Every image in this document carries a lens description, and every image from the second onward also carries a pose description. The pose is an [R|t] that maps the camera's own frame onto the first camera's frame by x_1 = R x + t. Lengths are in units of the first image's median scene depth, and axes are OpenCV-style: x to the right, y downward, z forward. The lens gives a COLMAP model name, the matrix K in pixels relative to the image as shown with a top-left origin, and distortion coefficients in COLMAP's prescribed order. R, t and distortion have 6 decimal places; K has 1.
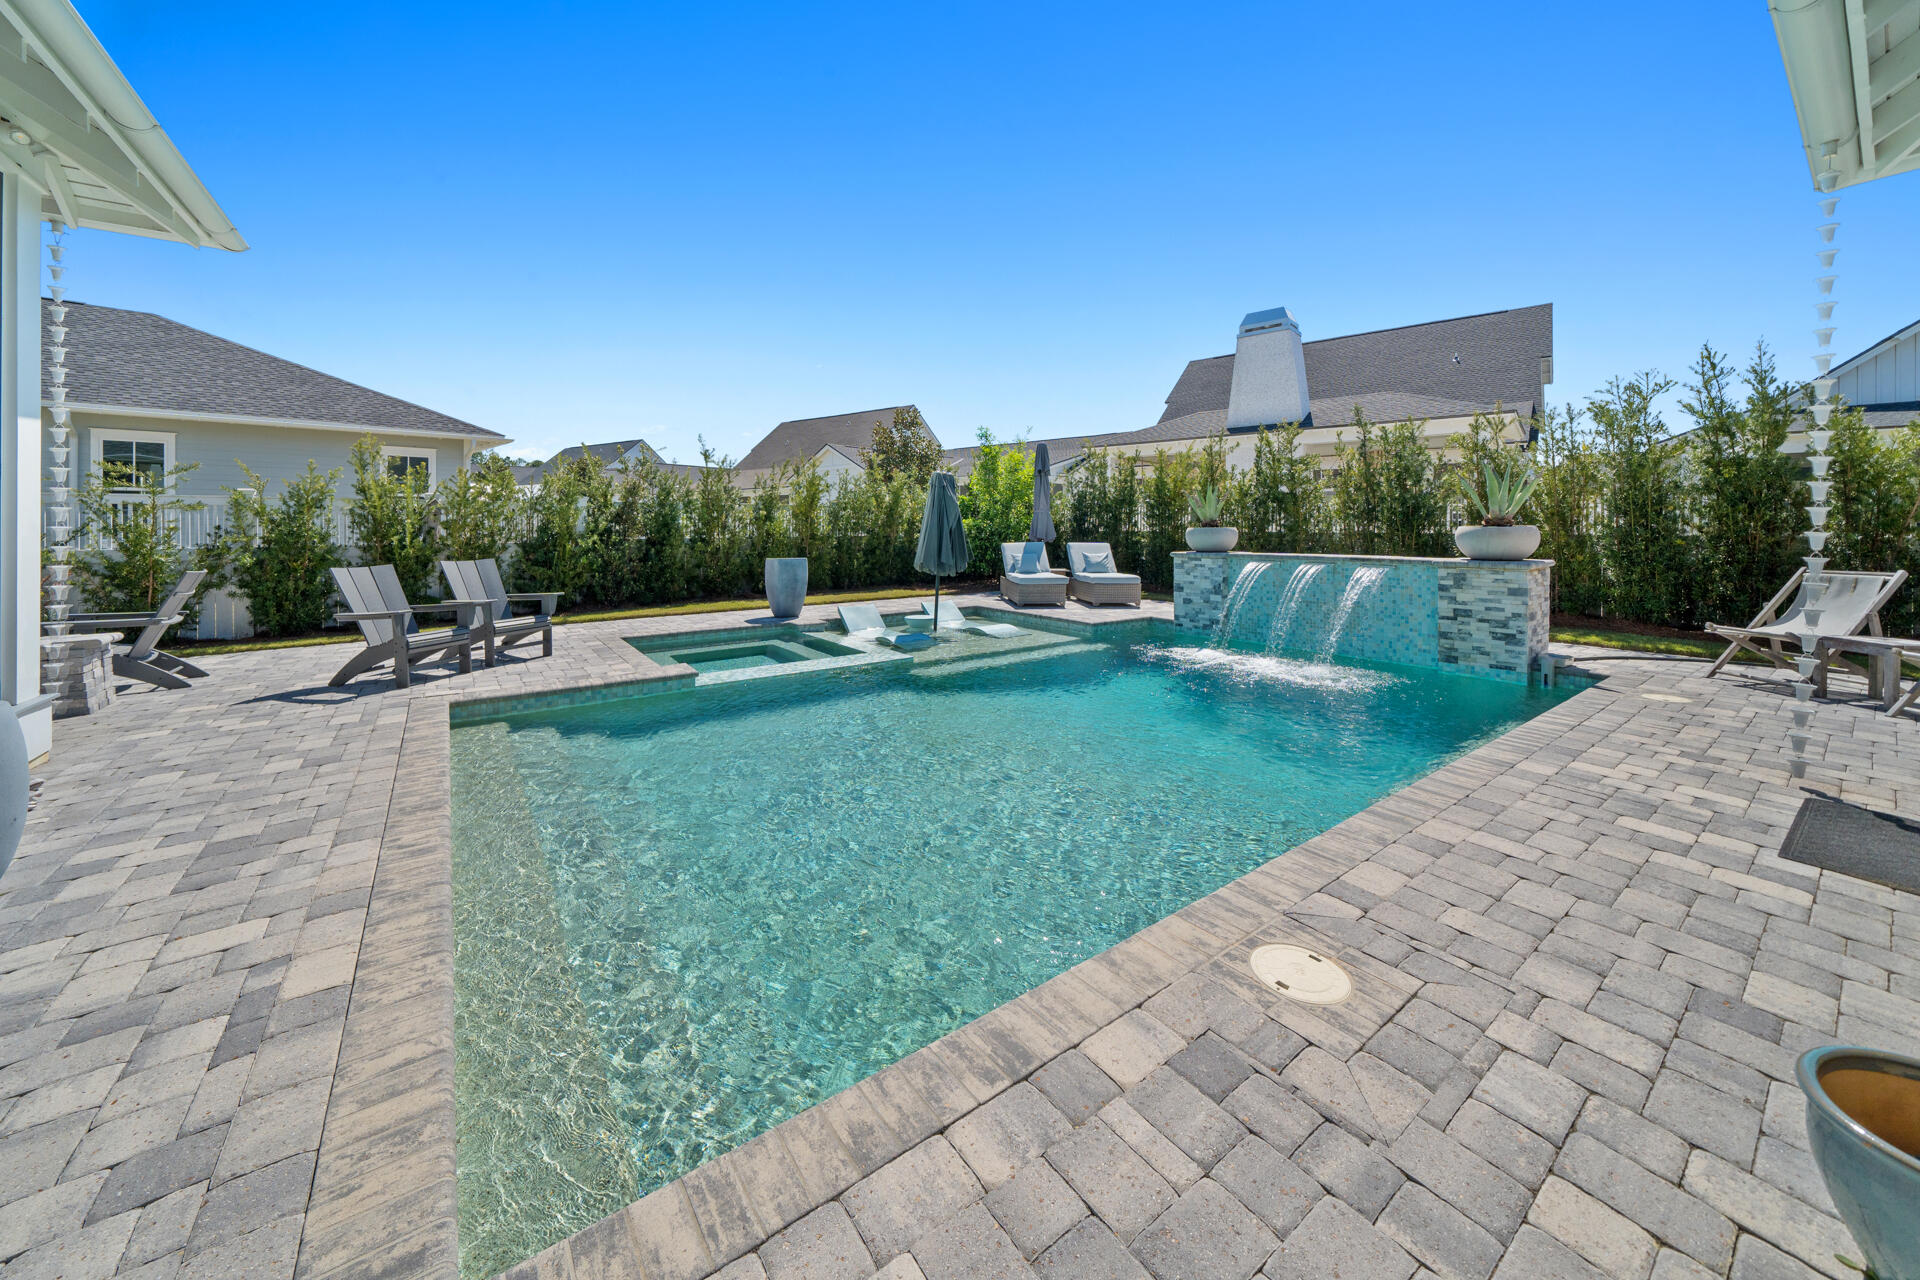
lens RADIAL K [[696.0, 0, 956.5], [0, 696.0, 524.5], [0, 0, 1]] dist [-0.001139, -0.000399]
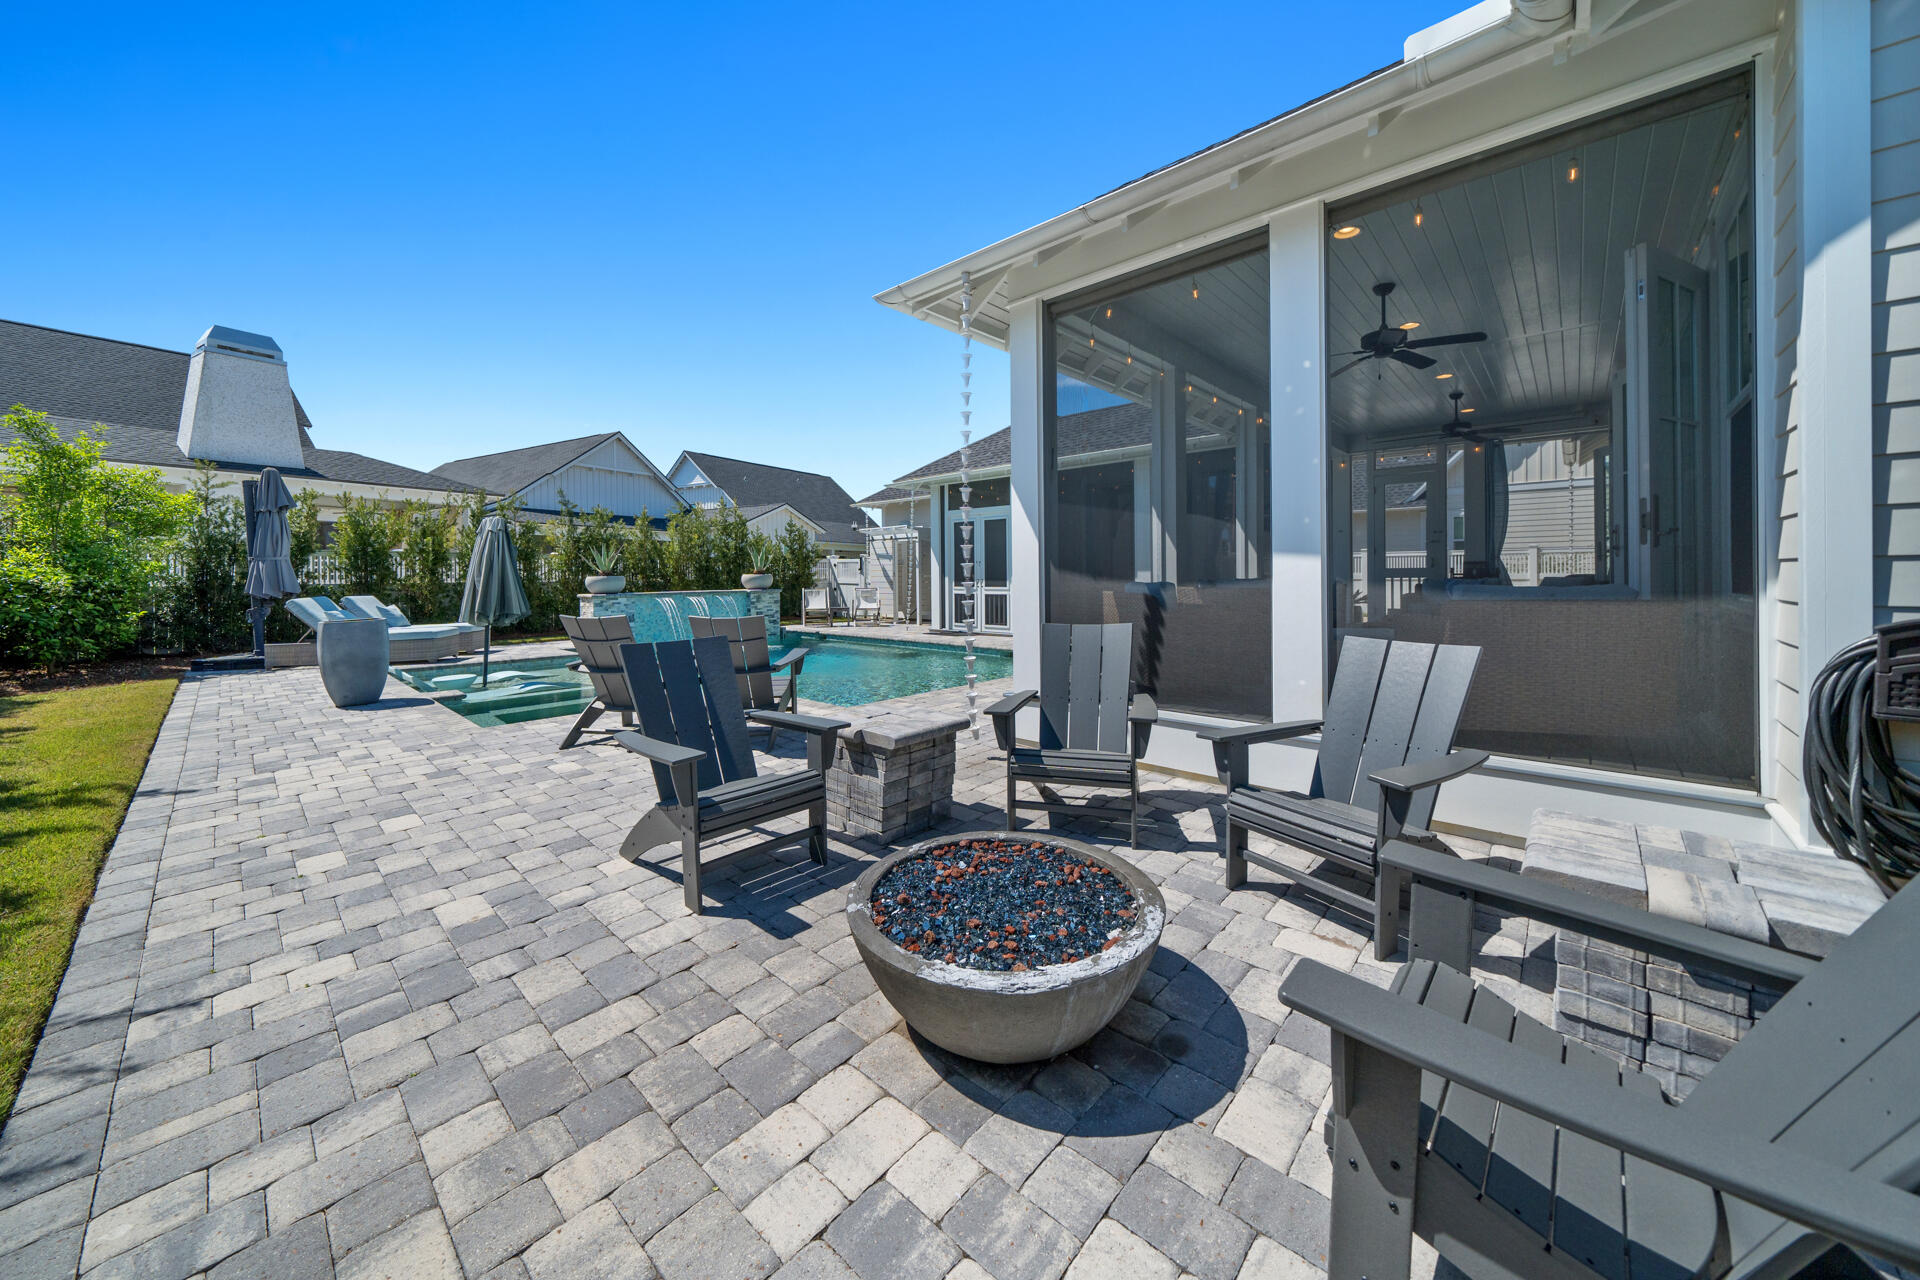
lens RADIAL K [[674.9, 0, 958.5], [0, 674.9, 574.7], [0, 0, 1]] dist [-0.000576, -0.000028]
pose [[-0.195837, 0.004538, 0.980626, -1.232114], [0.008702, 0.999958, -0.002890, 0.012573], [-0.980598, 0.007968, -0.195868, 0.651339]]
